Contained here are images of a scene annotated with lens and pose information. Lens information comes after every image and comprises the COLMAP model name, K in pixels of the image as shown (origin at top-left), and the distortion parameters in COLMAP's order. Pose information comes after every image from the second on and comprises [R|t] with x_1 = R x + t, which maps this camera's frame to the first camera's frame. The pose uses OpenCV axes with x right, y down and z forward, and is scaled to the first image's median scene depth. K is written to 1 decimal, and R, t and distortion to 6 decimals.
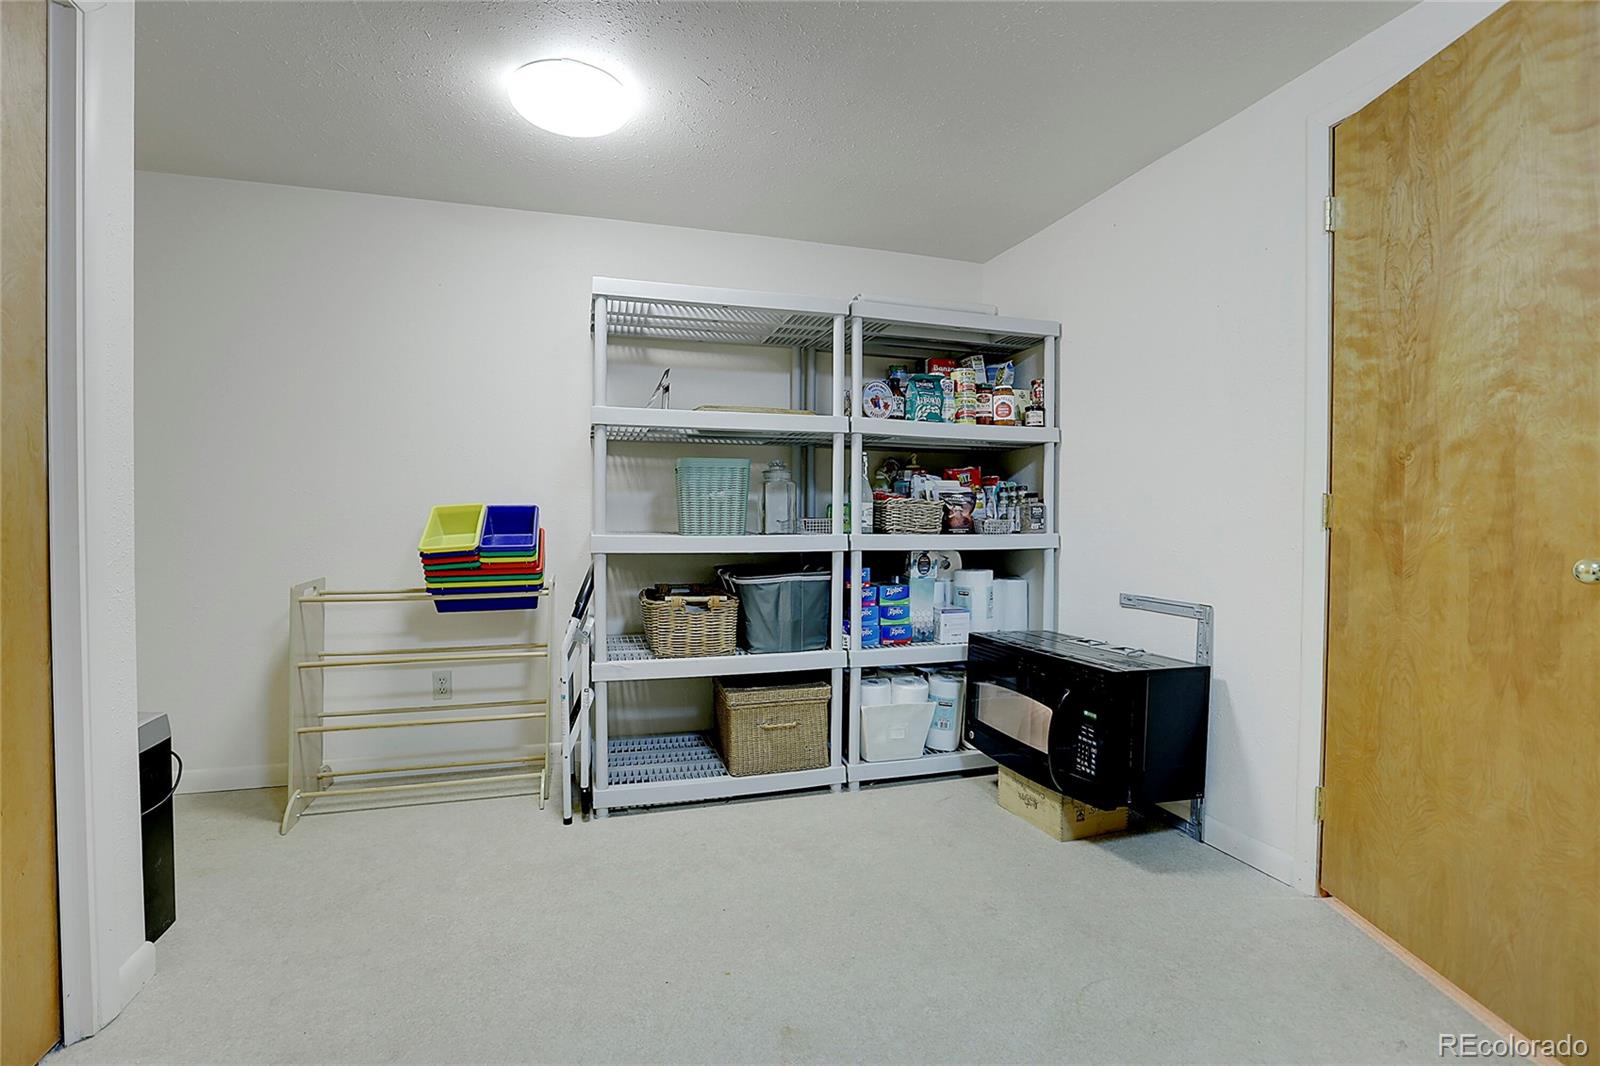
lens RADIAL K [[724.4, 0, 802.9], [0, 724.4, 528.3], [0, 0, 1]] dist [-0.059554, 0.020593]
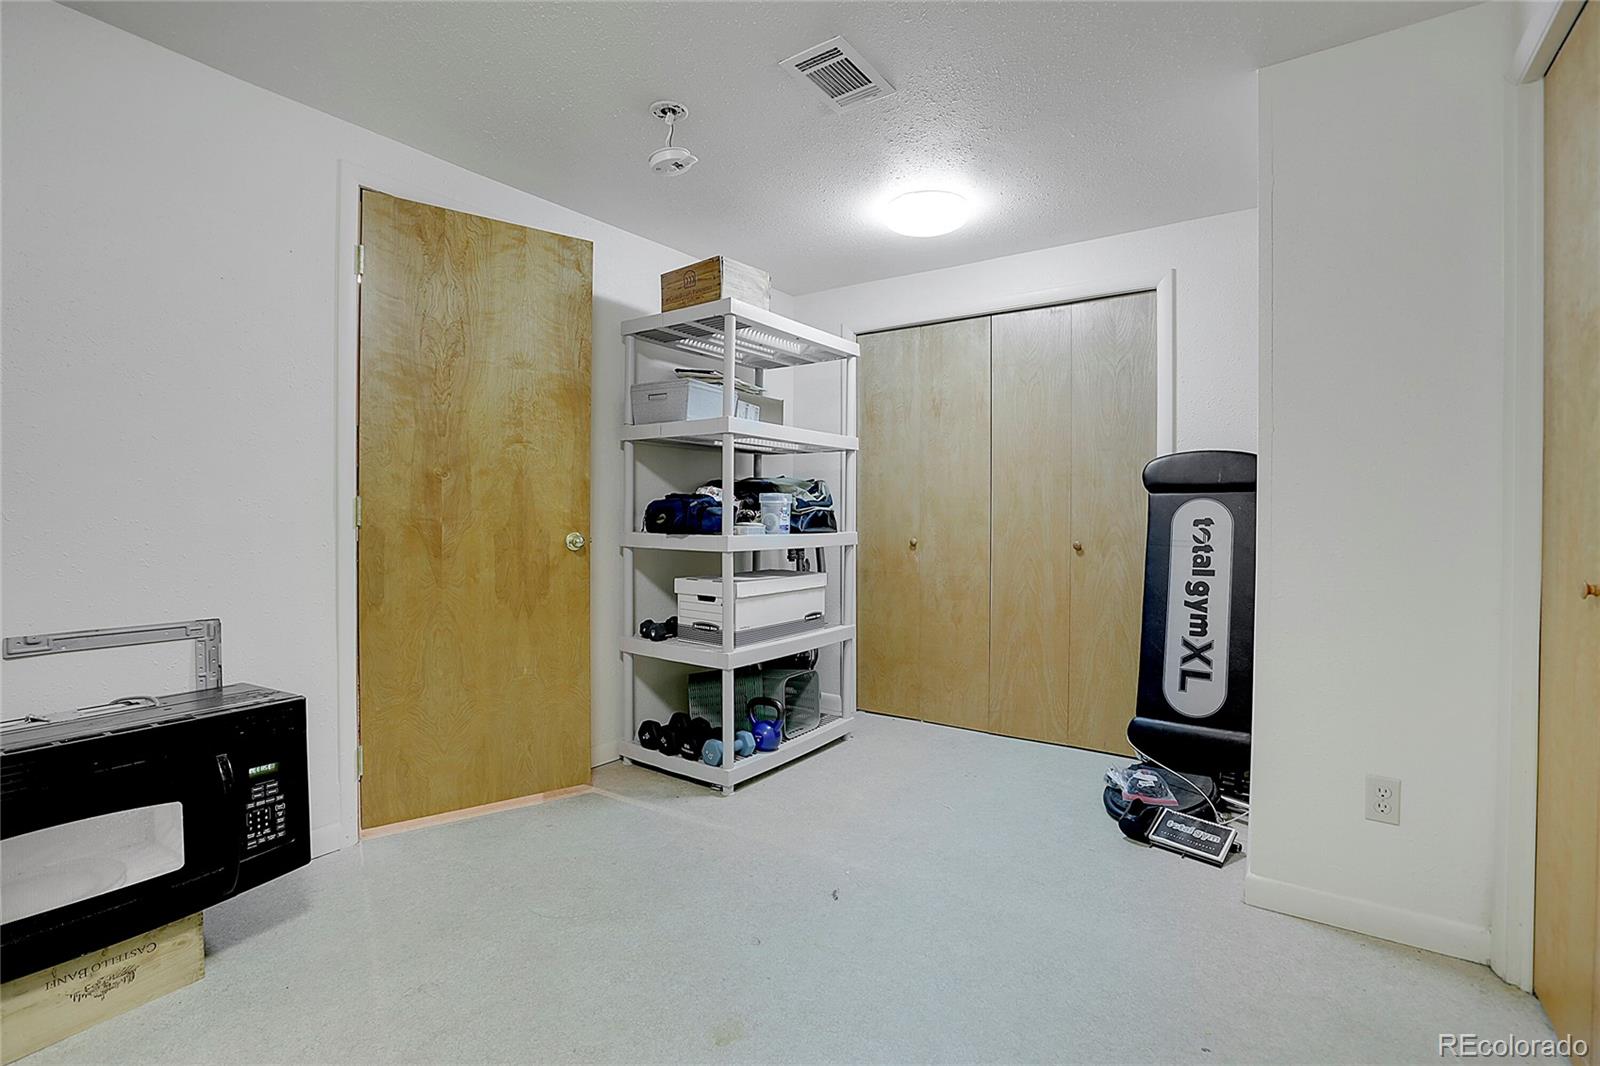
lens RADIAL K [[724.4, 0, 802.9], [0, 724.4, 528.3], [0, 0, 1]] dist [-0.059554, 0.020593]
pose [[-0.605547, -0.021609, 0.795516, -0.737814], [0.006957, 0.999449, 0.032445, -0.033232], [-0.795779, 0.025181, -0.605064, 1.279159]]
